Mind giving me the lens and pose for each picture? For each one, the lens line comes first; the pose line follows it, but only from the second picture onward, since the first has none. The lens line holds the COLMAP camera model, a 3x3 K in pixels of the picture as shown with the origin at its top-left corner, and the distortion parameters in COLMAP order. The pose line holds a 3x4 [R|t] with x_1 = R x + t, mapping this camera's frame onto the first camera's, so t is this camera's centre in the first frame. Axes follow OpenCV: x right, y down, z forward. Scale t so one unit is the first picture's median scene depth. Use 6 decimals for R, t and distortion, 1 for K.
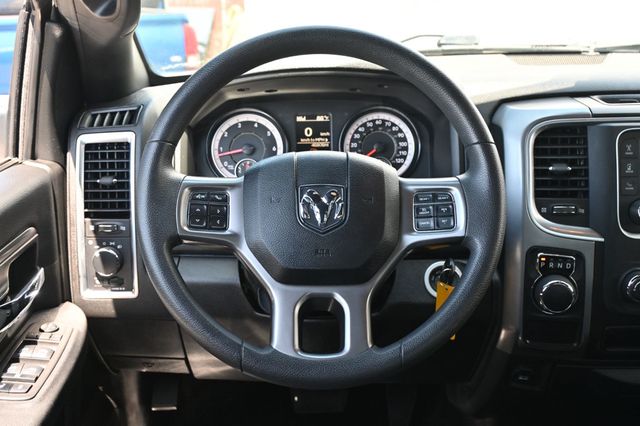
lens RADIAL K [[705.1, 0, 319.2], [0, 705.1, 212.9], [0, 0, 1]] dist [-0.006426, 0.000000]
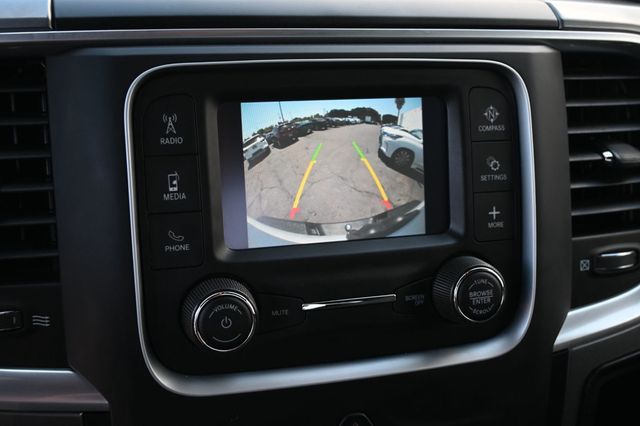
lens RADIAL K [[728.7, 0, 316.1], [0, 728.7, 213.4], [0, 0, 1]] dist [0.023459, 0.000000]
pose [[0.969854, -0.049256, 0.238656, 0.394250], [0.034864, 0.997331, 0.064157, -0.065633], [-0.241179, -0.053903, 0.968983, 0.609775]]
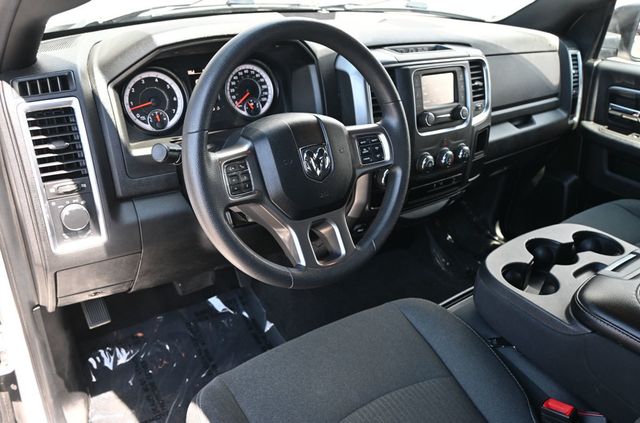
lens RADIAL K [[498.7, 0, 320.8], [0, 498.7, 208.6], [0, 0, 1]] dist [-0.012147, -0.000341]
pose [[0.809997, -0.210482, 0.547359, -0.413806], [0.104388, 0.970213, 0.218610, -0.076054], [-0.577068, -0.119936, 0.807841, 0.142502]]
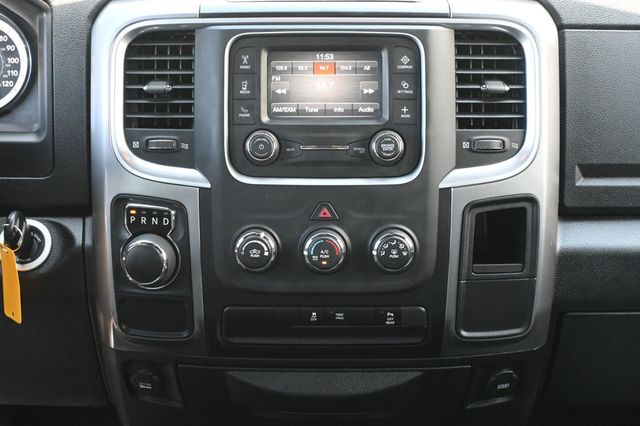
lens RADIAL K [[1242.7, 0, 320.1], [0, 1242.7, 214.1], [0, 0, 1]] dist [-0.090355, 0.000000]
pose [[0.999543, 0.014363, -0.026596, 0.516613], [-0.014804, 0.999755, -0.016455, 0.081466], [0.026353, 0.016841, 0.999511, -0.259031]]
